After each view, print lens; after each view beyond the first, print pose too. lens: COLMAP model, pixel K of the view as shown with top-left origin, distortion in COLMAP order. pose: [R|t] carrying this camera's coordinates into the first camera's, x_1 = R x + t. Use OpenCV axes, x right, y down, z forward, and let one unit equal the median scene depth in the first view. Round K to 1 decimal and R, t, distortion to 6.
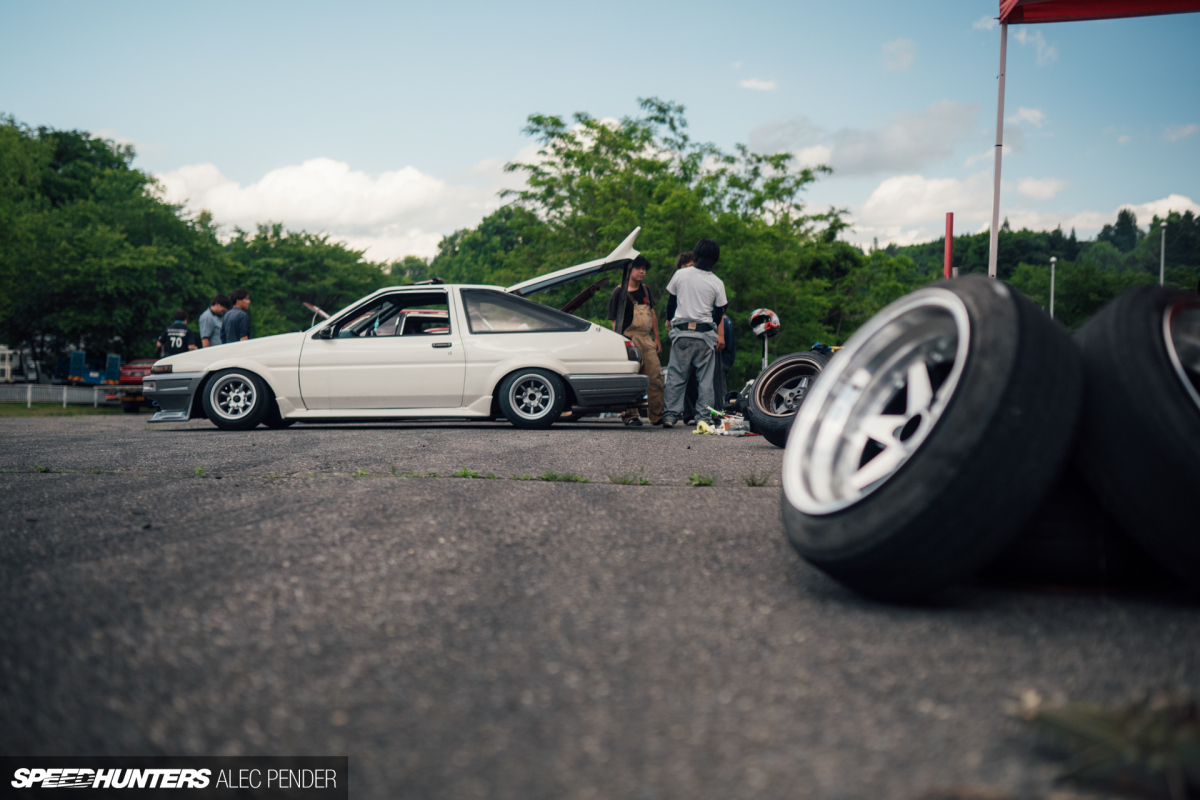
lens RADIAL K [[1226.7, 0, 598.6], [0, 1226.7, 414.7], [0, 0, 1]] dist [-0.036577, 0.002038]
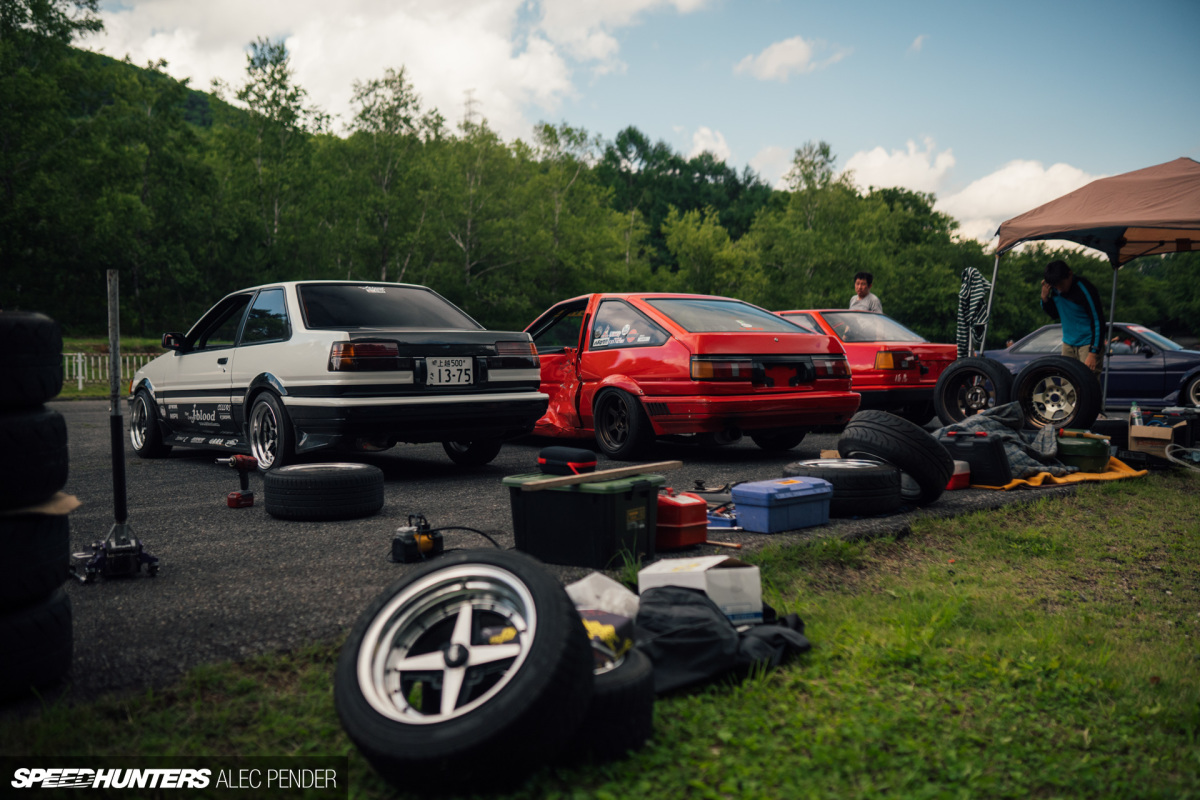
lens RADIAL K [[1184.1, 0, 600.0], [0, 1184.1, 400.0], [0, 0, 1]] dist [-0.022646, 0.014702]
pose [[0.839396, 0.011192, -0.543405, 0.009760], [-0.012755, 0.999918, 0.000893, 0.005305], [0.543370, 0.006181, 0.839470, -0.330949]]
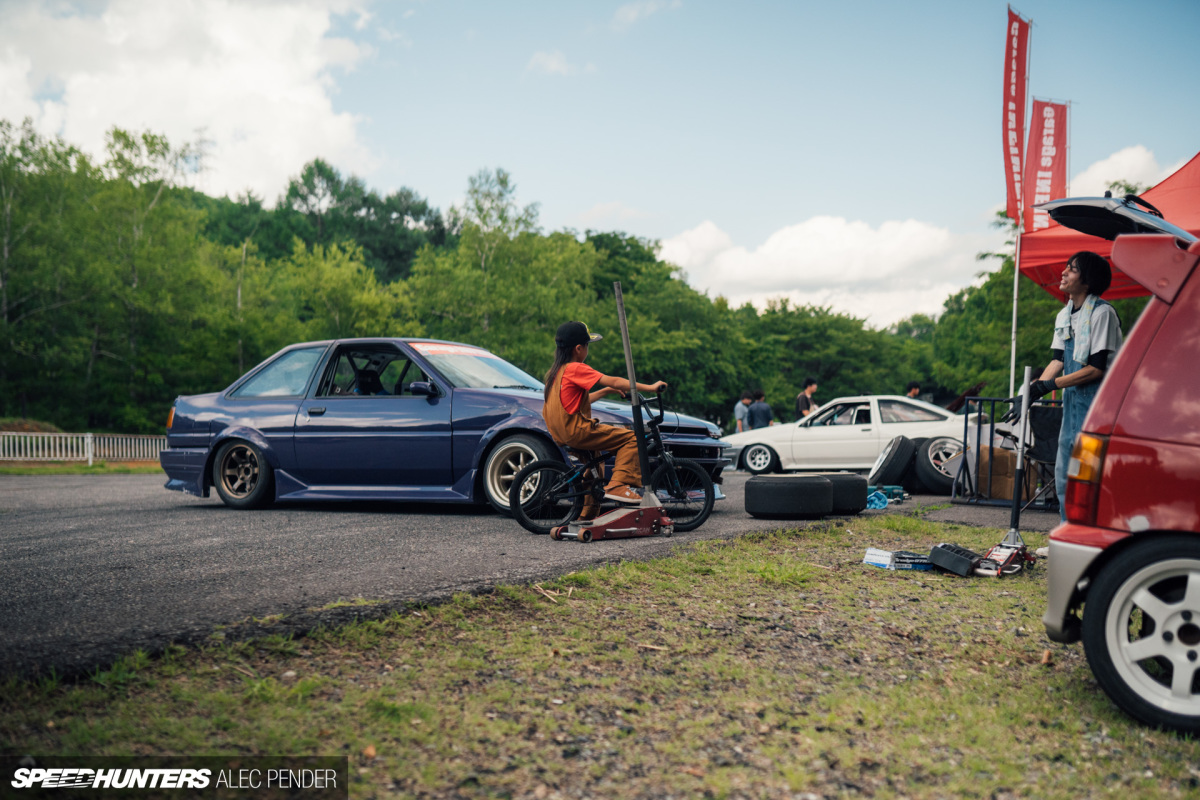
lens RADIAL K [[1276.5, 0, 592.5], [0, 1276.5, 440.0], [0, 0, 1]] dist [-0.099023, 0.208084]
pose [[0.917900, -0.010222, -0.396680, 0.042728], [-0.001056, 0.999602, -0.028200, 0.002322], [0.396811, 0.026304, 0.917524, -0.156749]]
